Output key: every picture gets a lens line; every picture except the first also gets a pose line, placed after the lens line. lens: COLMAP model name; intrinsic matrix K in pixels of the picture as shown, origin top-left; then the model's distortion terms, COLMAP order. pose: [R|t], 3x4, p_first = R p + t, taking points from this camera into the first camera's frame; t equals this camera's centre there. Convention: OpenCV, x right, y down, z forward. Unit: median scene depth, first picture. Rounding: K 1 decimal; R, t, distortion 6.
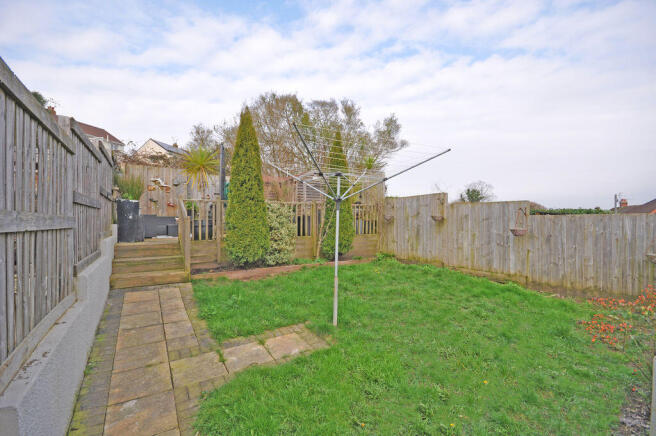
lens RADIAL K [[295.9, 0, 327.2], [0, 295.9, 220.1], [0, 0, 1]] dist [0.001631, -0.001784]
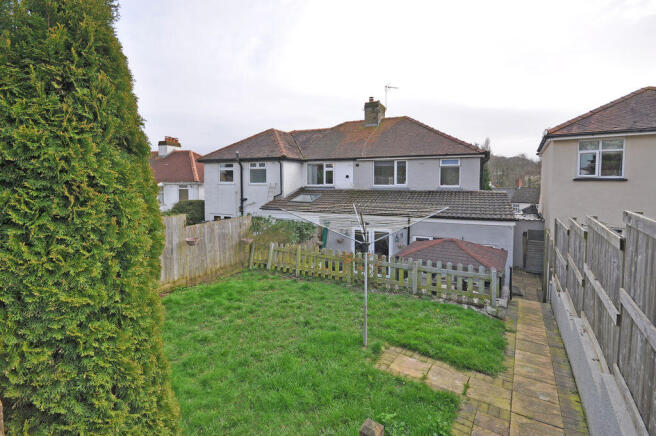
lens RADIAL K [[295.9, 0, 327.3], [0, 295.9, 218.0], [0, 0, 1]] dist [0.001631, -0.001784]
pose [[-0.405277, -0.109481, 0.907615, -1.086231], [0.002098, 0.992689, 0.120680, -0.335749], [-0.914192, 0.050813, -0.402084, 1.871867]]
